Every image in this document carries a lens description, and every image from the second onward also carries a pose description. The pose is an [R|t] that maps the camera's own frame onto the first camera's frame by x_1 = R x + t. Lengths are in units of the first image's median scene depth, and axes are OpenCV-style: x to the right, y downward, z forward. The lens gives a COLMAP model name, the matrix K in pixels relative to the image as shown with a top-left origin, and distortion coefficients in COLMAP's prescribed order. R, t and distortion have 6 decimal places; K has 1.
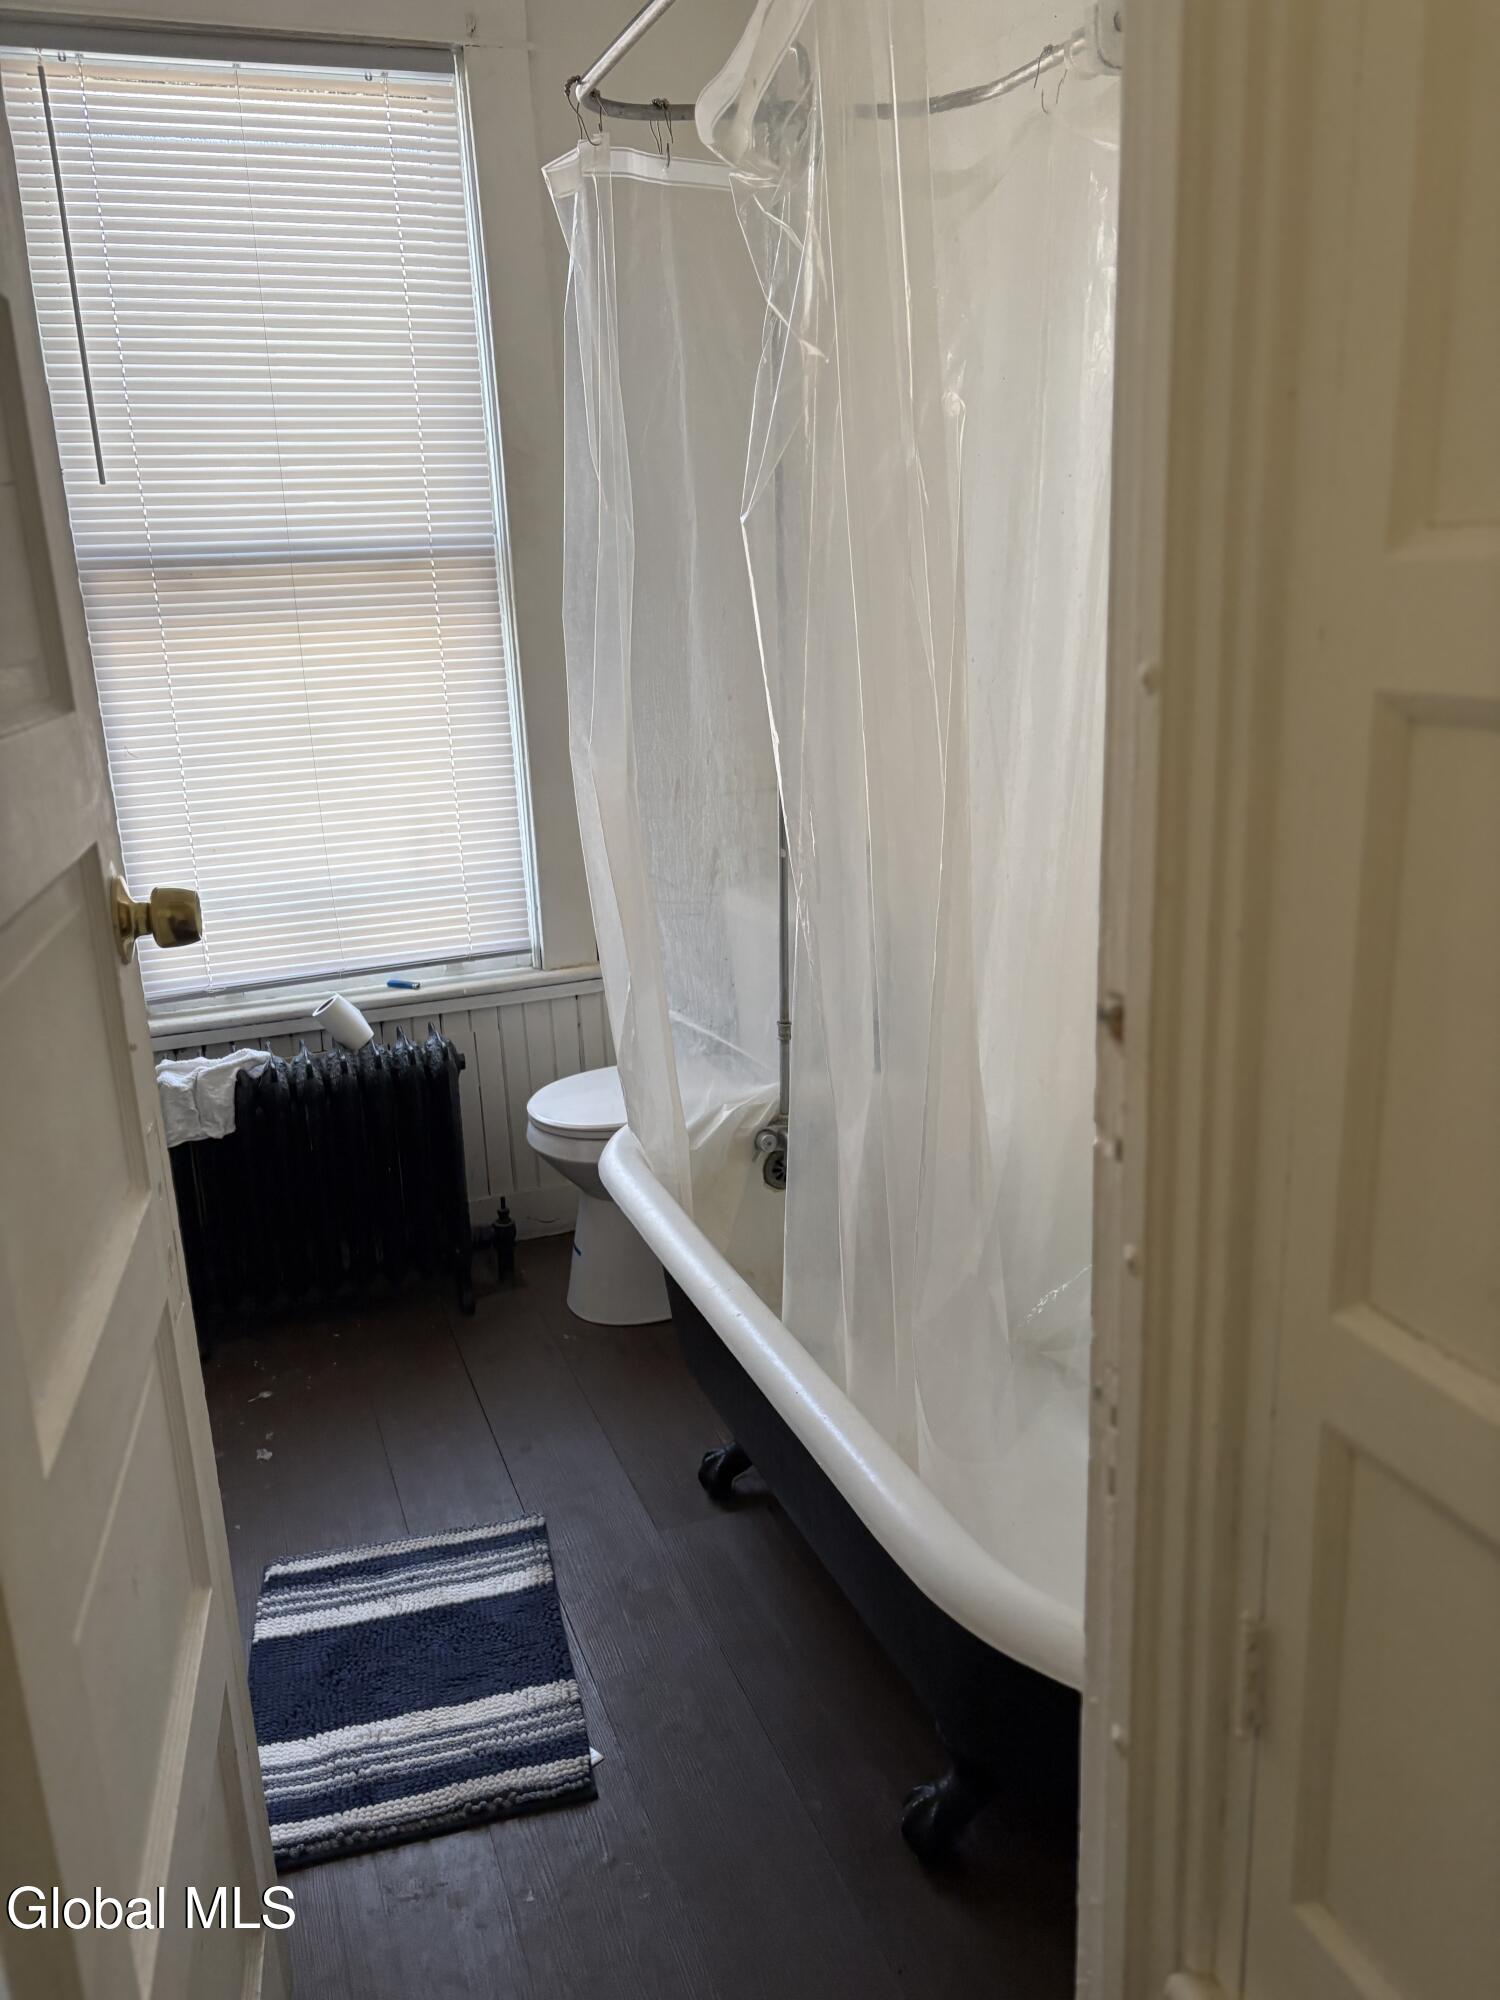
lens RADIAL K [[1539.0, 0, 754.2], [0, 1539.0, 1041.5], [0, 0, 1]] dist [-0.003589, 0.048160]
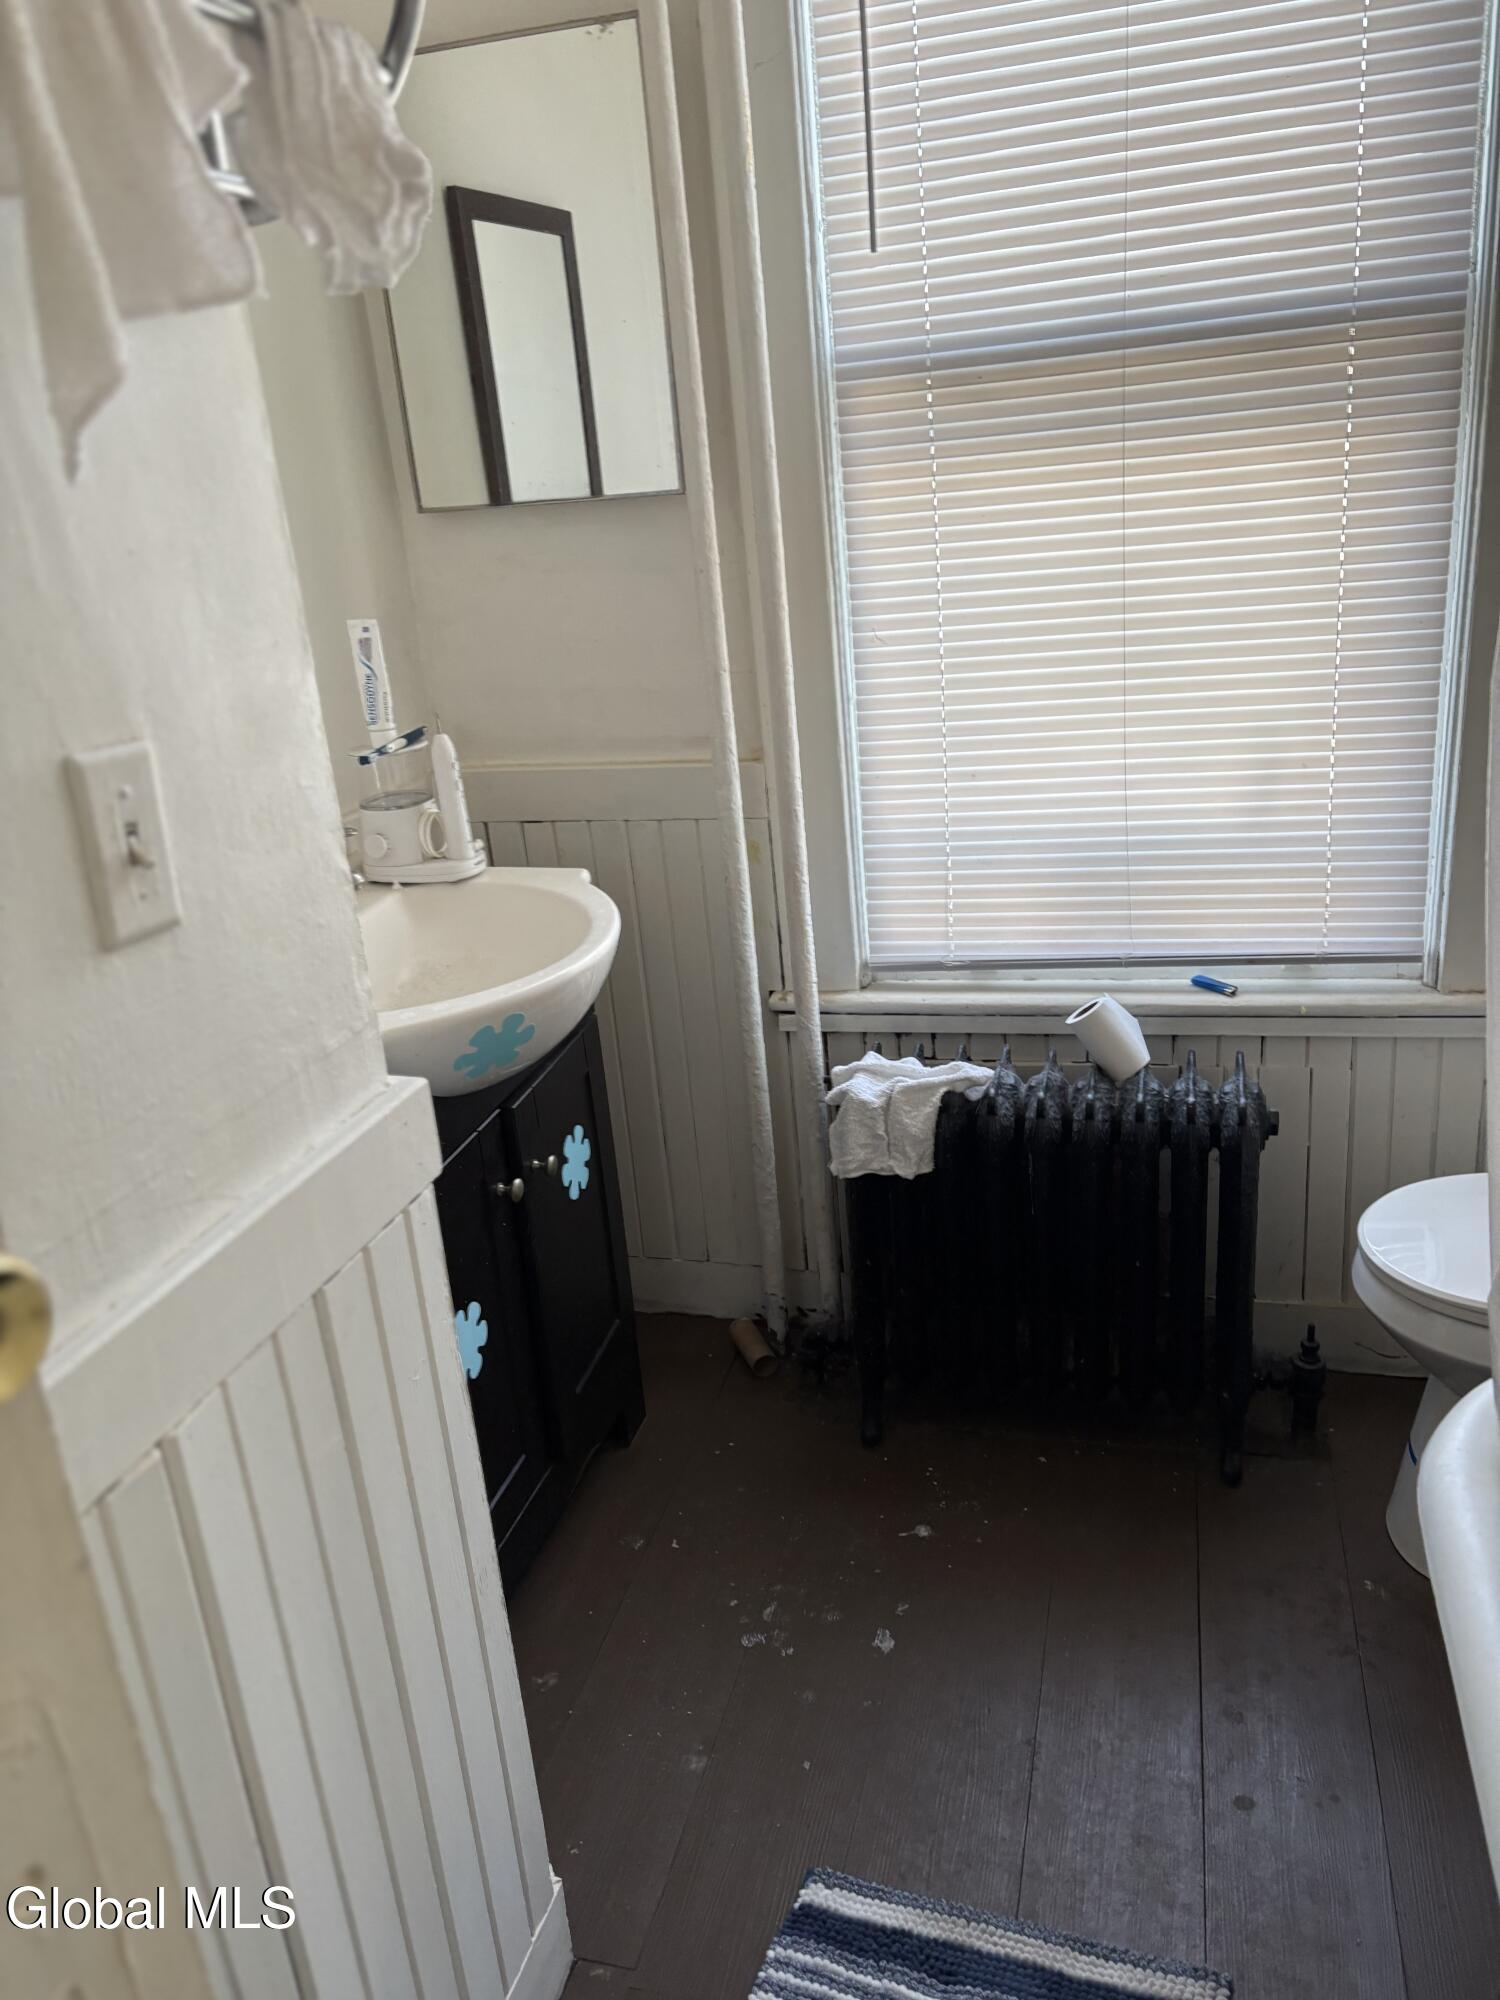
lens RADIAL K [[1539.0, 0, 754.2], [0, 1539.0, 1041.5], [0, 0, 1]] dist [-0.003589, 0.048160]
pose [[0.821899, 0.163062, -0.545796, -0.019882], [-0.114372, 0.985880, 0.122313, -0.077742], [0.558034, -0.038105, 0.828943, 0.340156]]
